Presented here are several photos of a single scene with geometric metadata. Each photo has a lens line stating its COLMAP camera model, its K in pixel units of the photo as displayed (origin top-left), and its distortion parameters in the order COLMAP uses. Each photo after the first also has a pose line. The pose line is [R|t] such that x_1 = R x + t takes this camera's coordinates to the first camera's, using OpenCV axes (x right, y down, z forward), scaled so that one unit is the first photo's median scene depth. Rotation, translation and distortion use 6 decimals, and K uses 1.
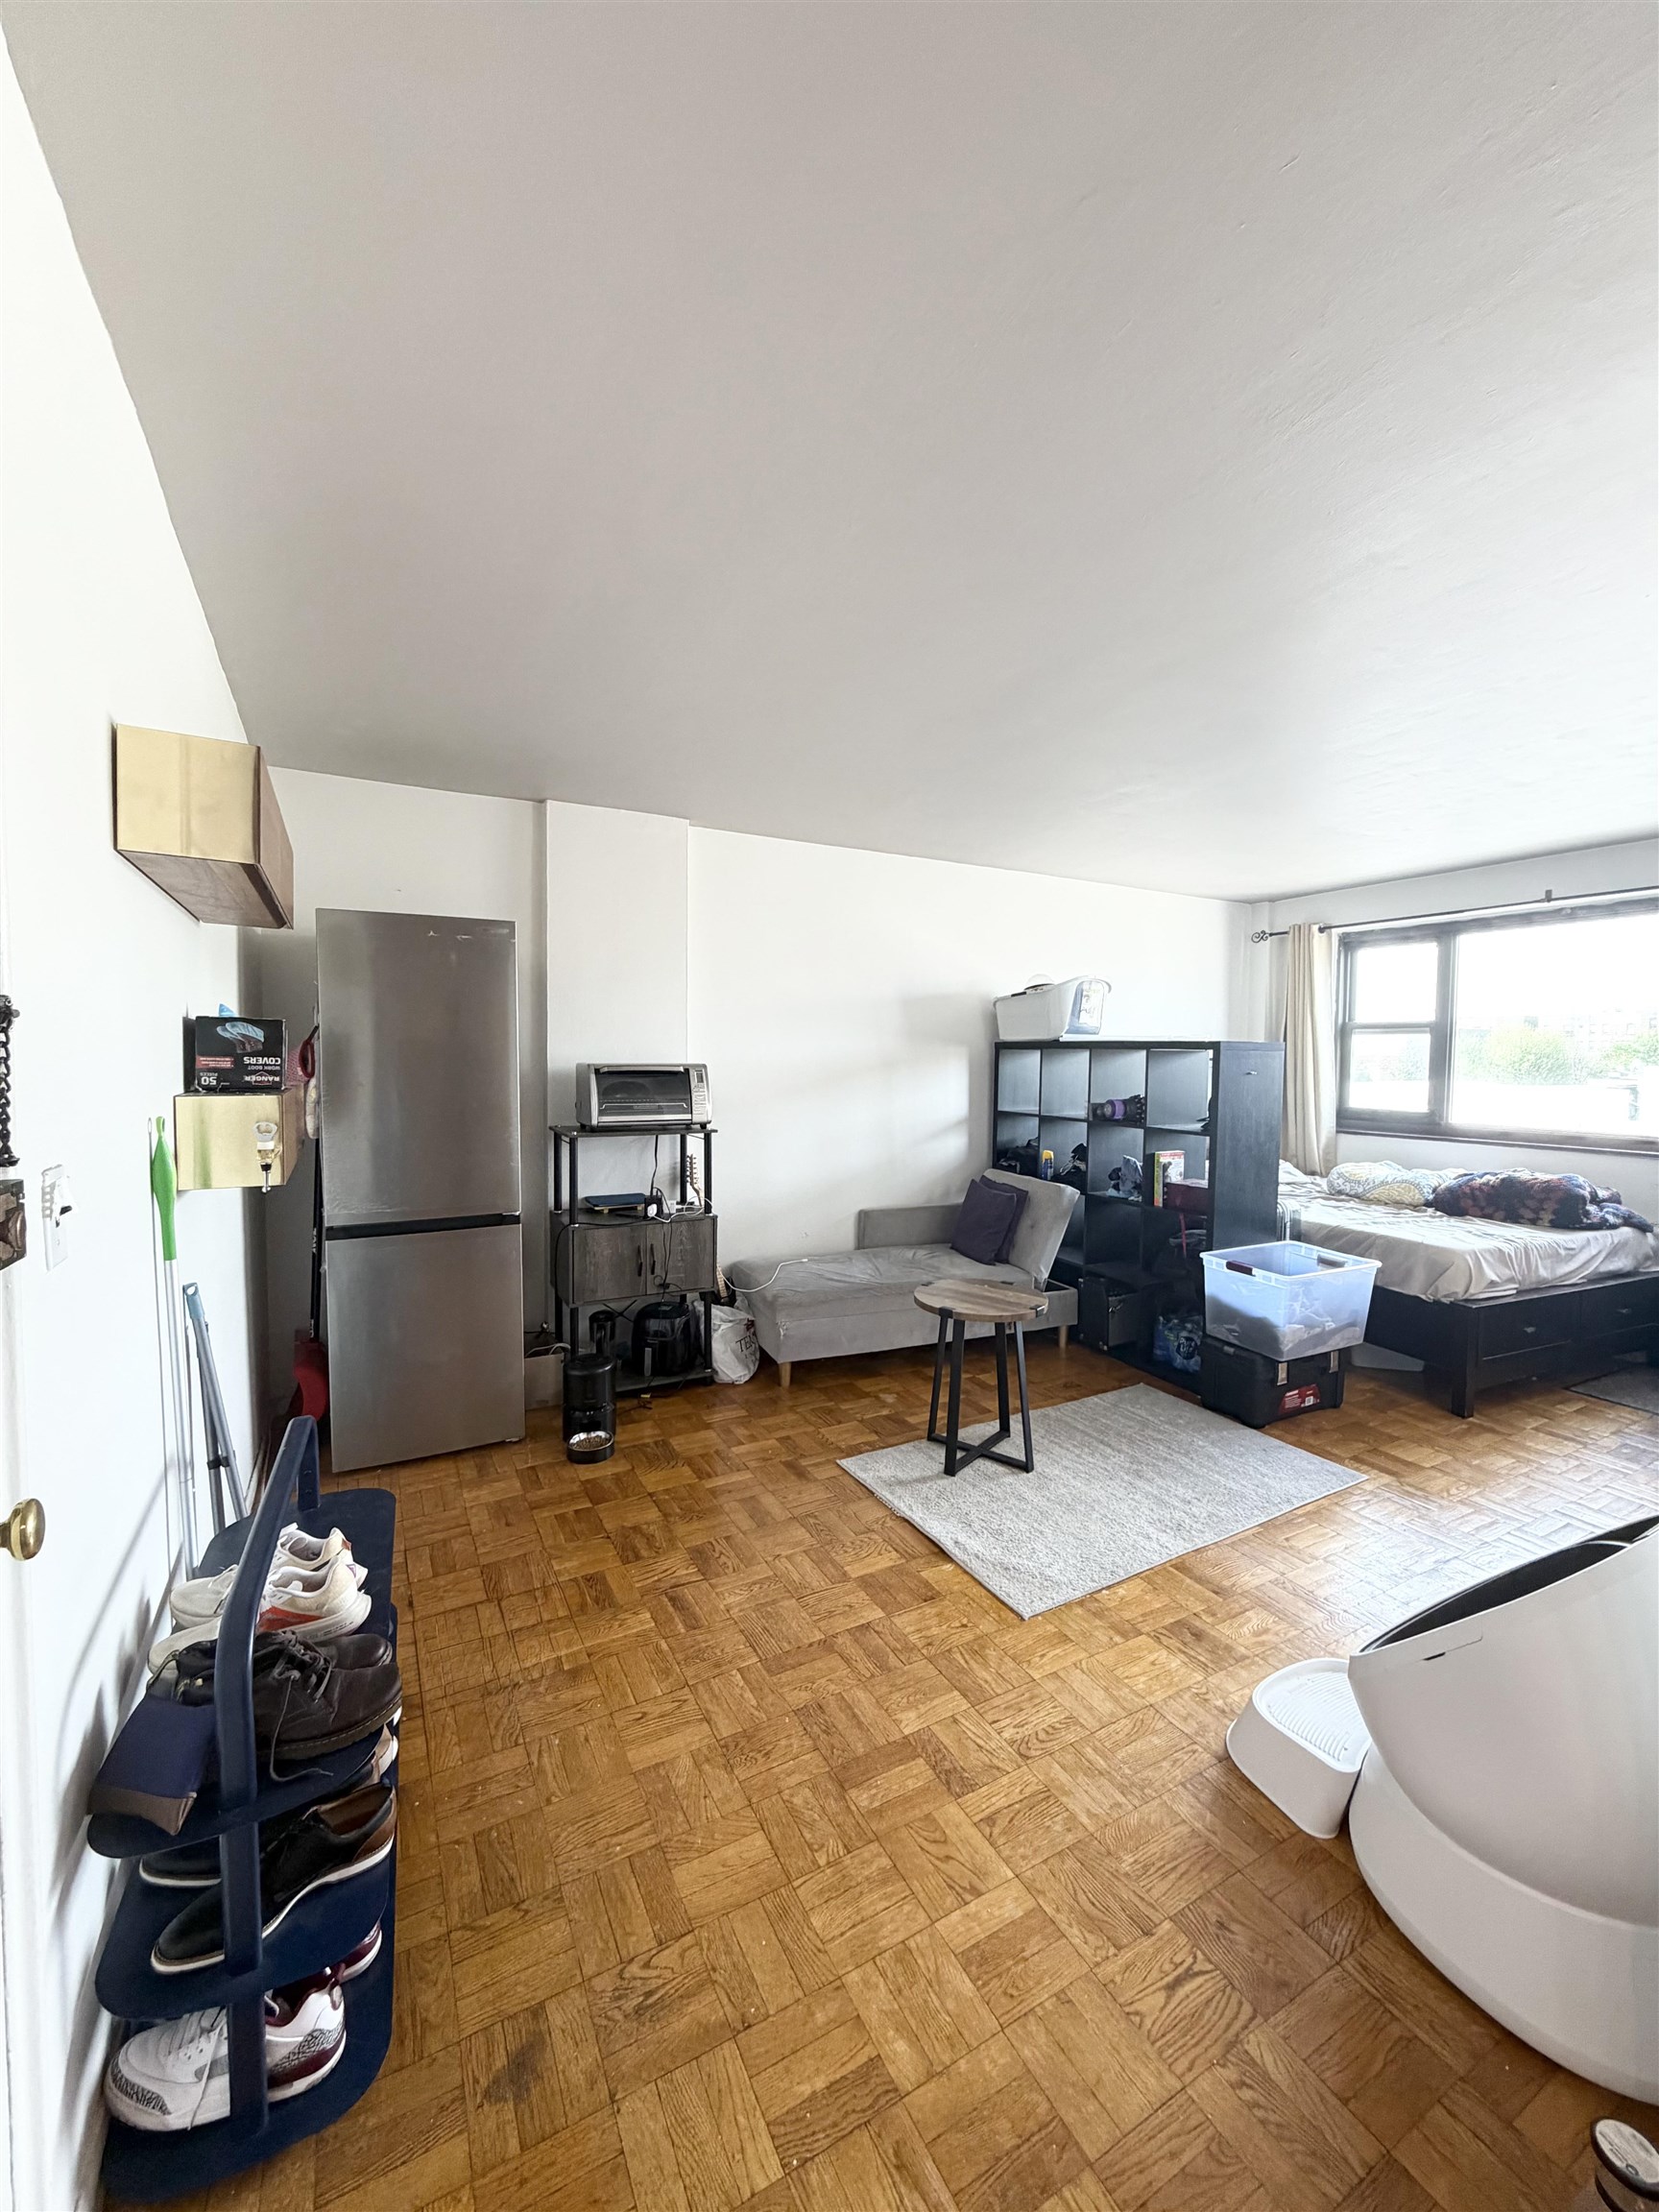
lens RADIAL K [[885.8, 0, 830.3], [0, 885.8, 1100.4], [0, 0, 1]] dist [0.003575, -0.000092]
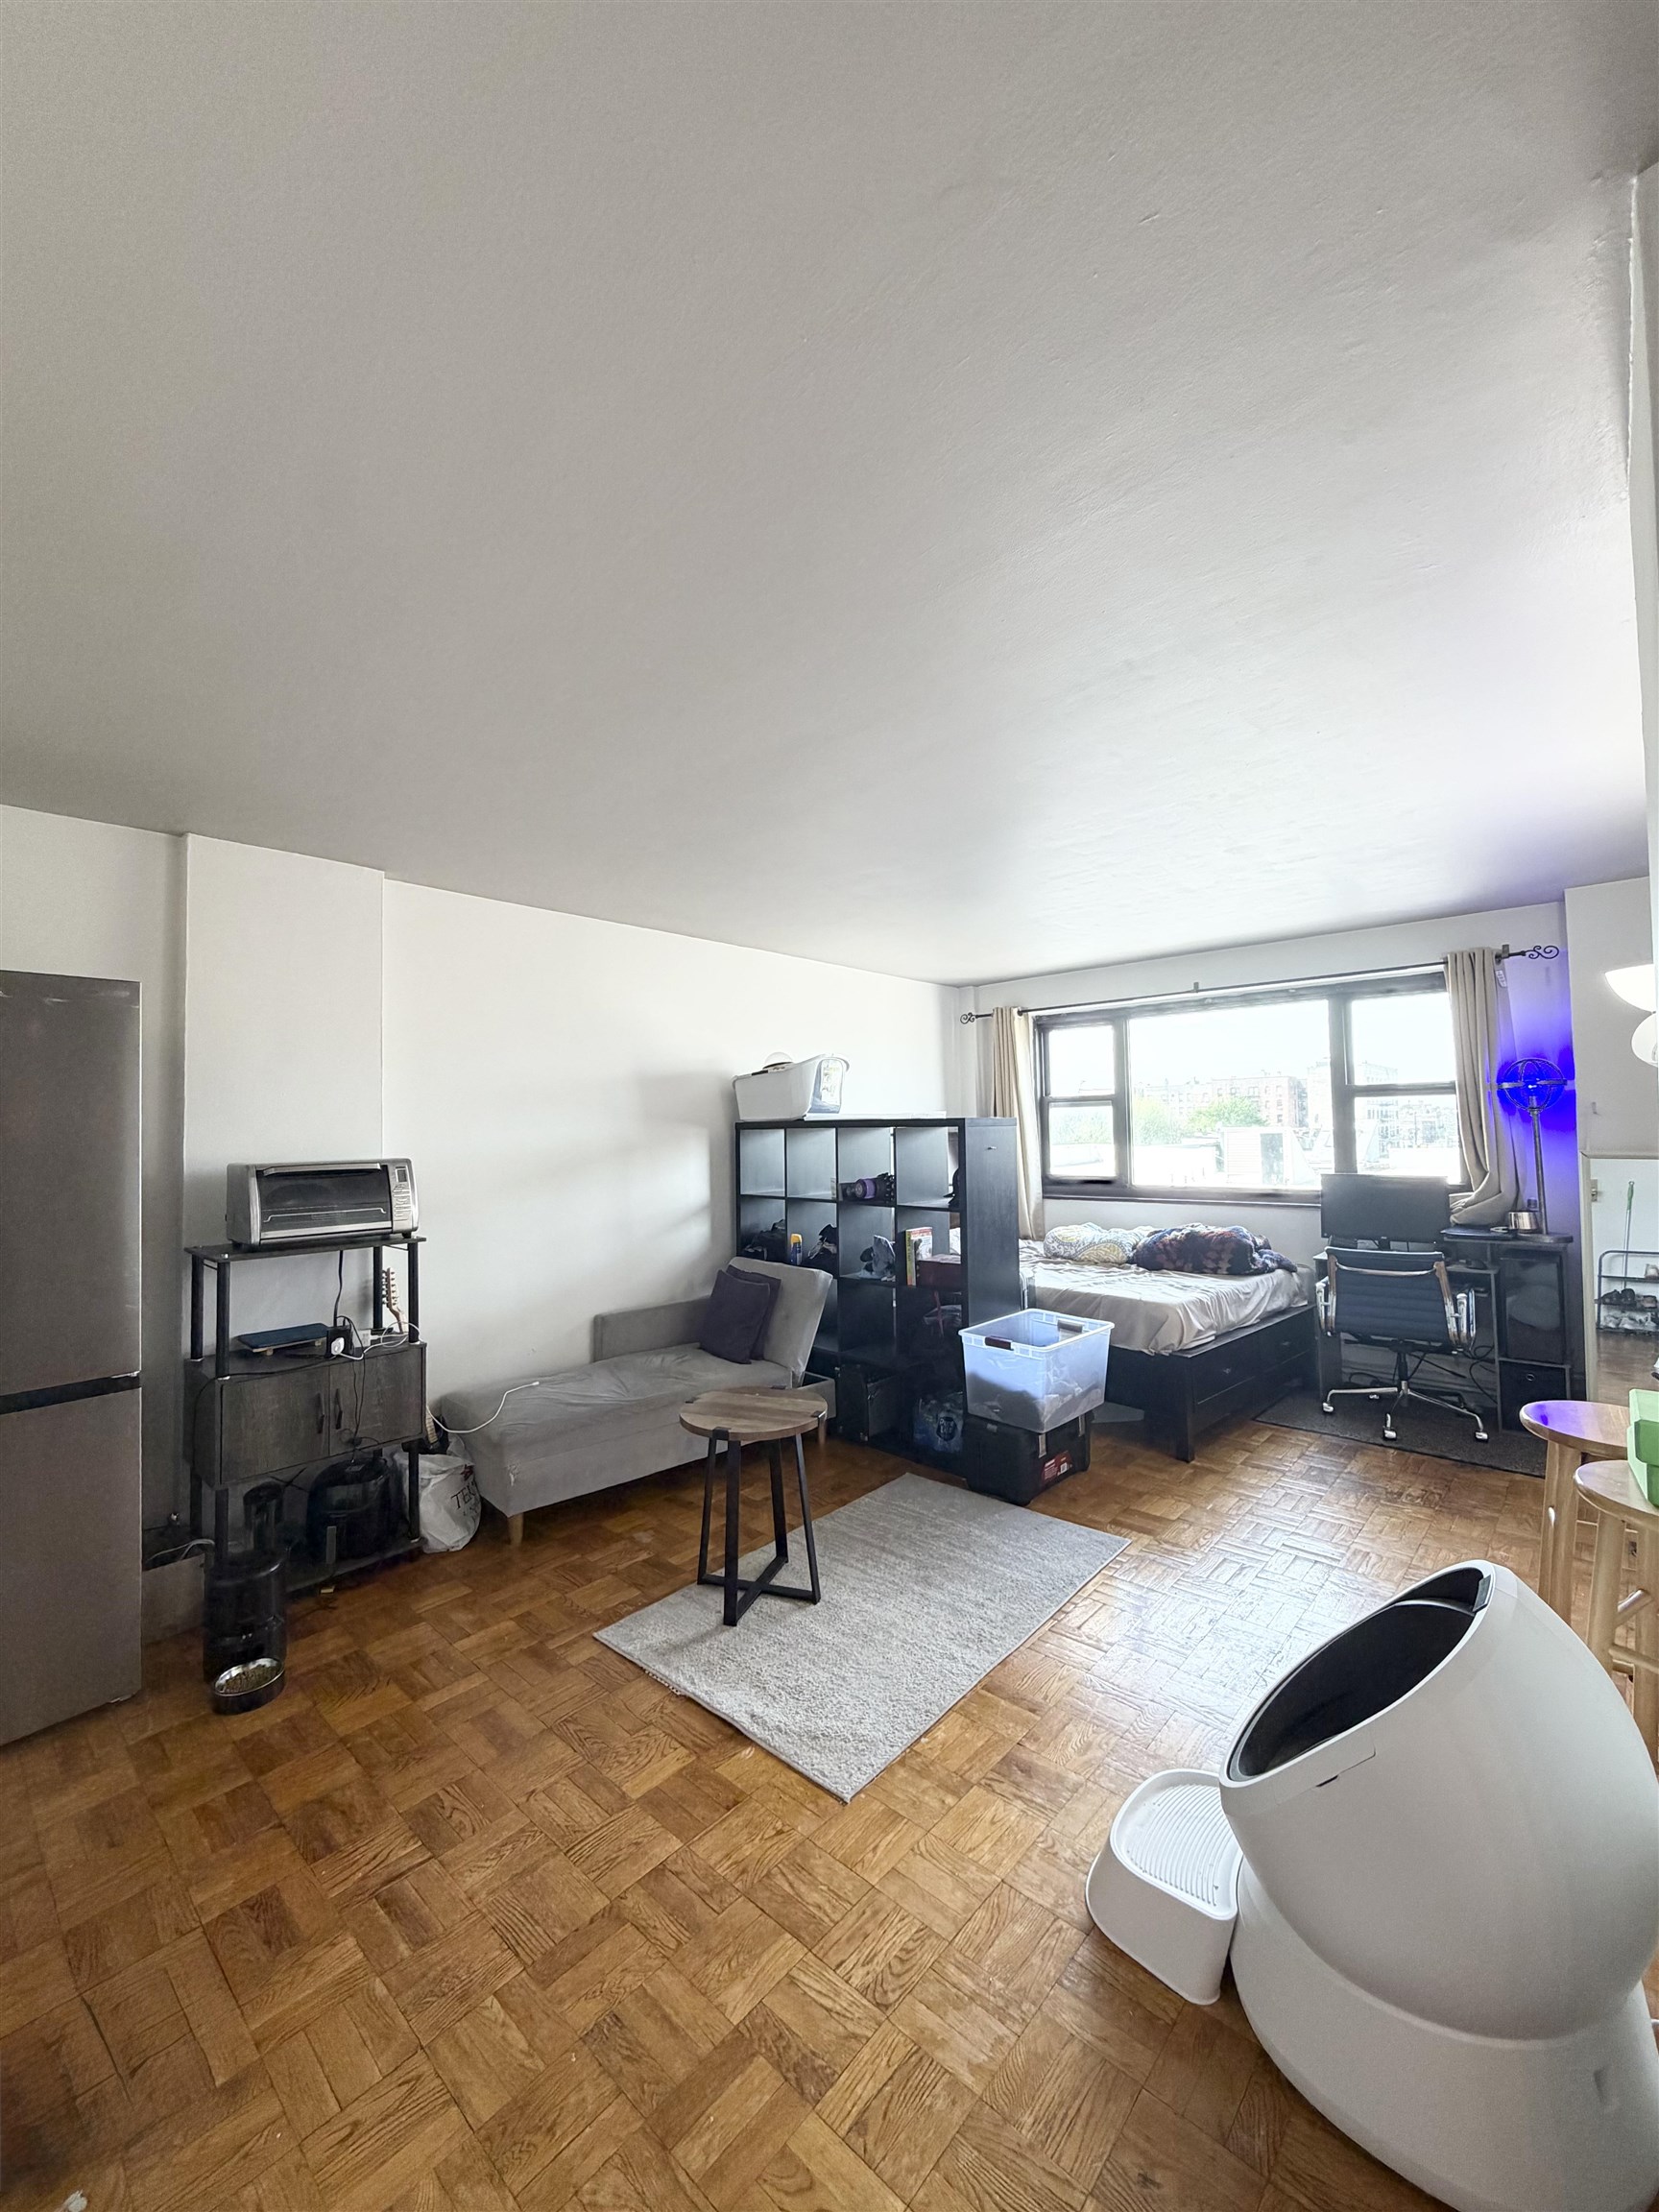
lens RADIAL K [[886.2, 0, 831.9], [0, 886.2, 1099.5], [0, 0, 1]] dist [0.000097, 0.000048]
pose [[0.944437, -0.014837, 0.328357, -0.040419], [0.043600, 0.995808, -0.080409, -0.013029], [-0.325788, 0.090258, 0.941125, 0.088960]]
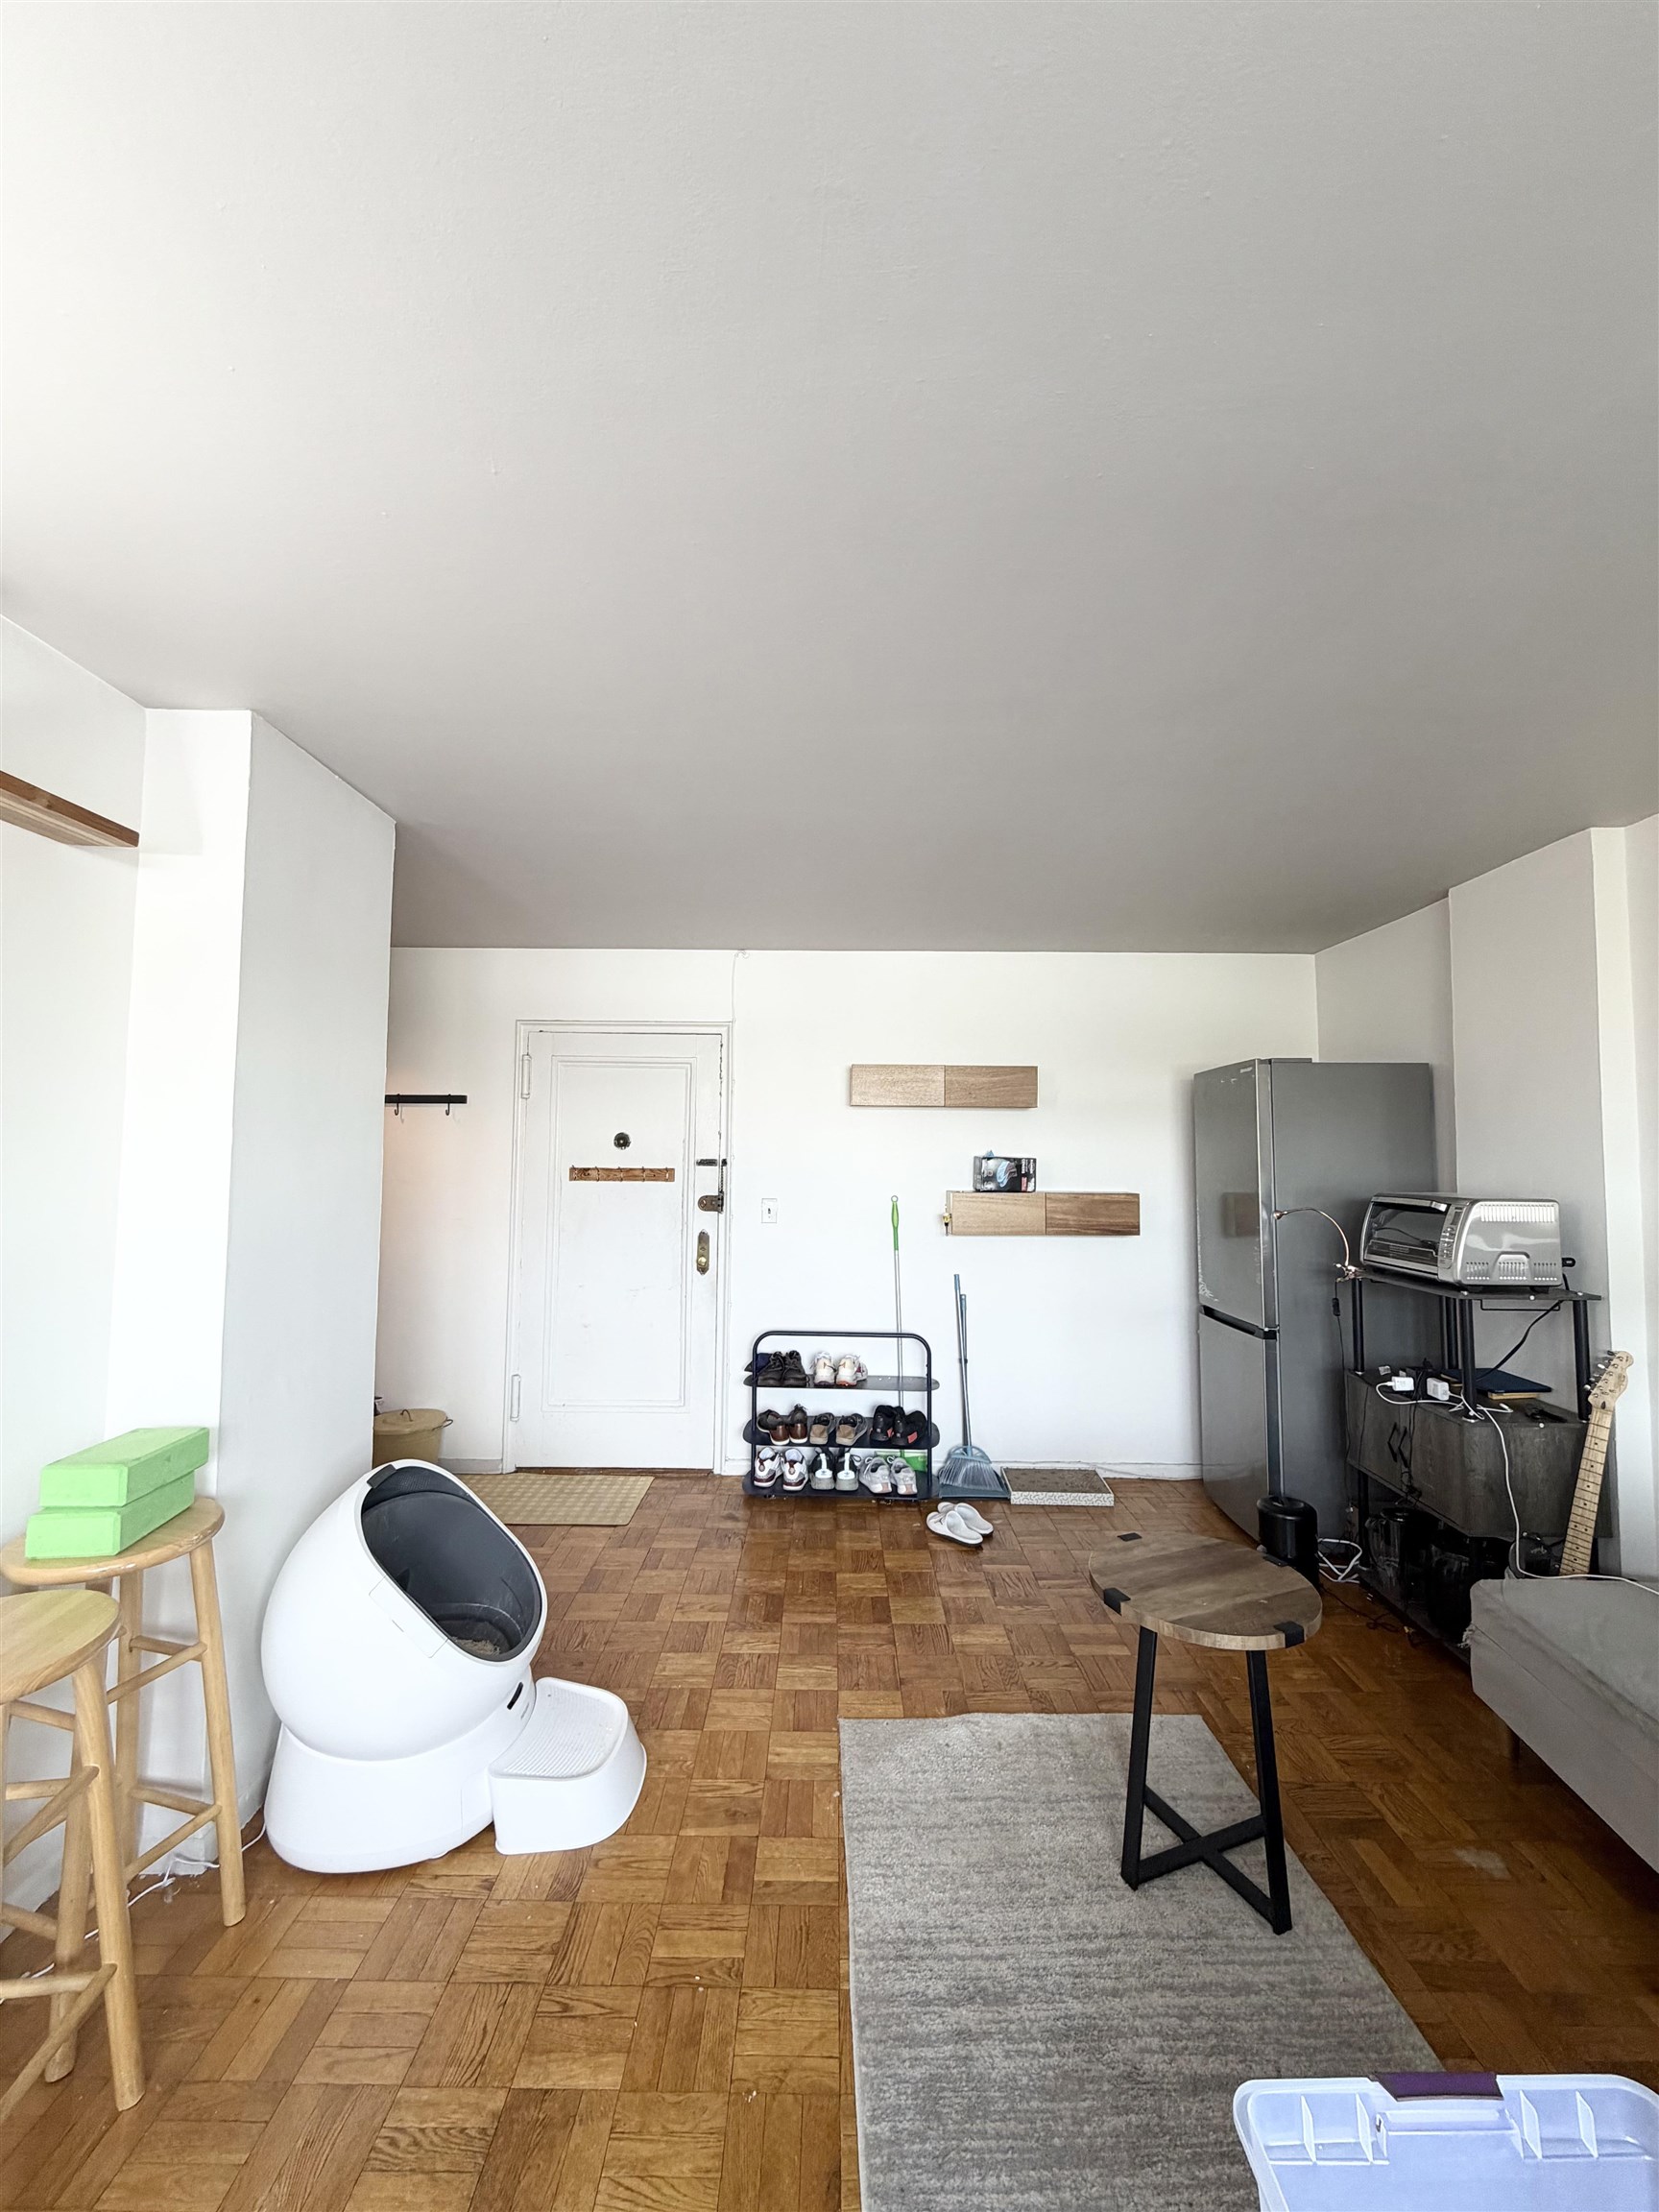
lens RADIAL K [[886.2, 0, 831.9], [0, 886.2, 1099.5], [0, 0, 1]] dist [0.000097, 0.000048]
pose [[-0.481660, -0.066161, -0.873857, 0.750344], [-0.058846, 0.997337, -0.043074, -0.063573], [0.874380, 0.030676, -0.484271, 0.933391]]
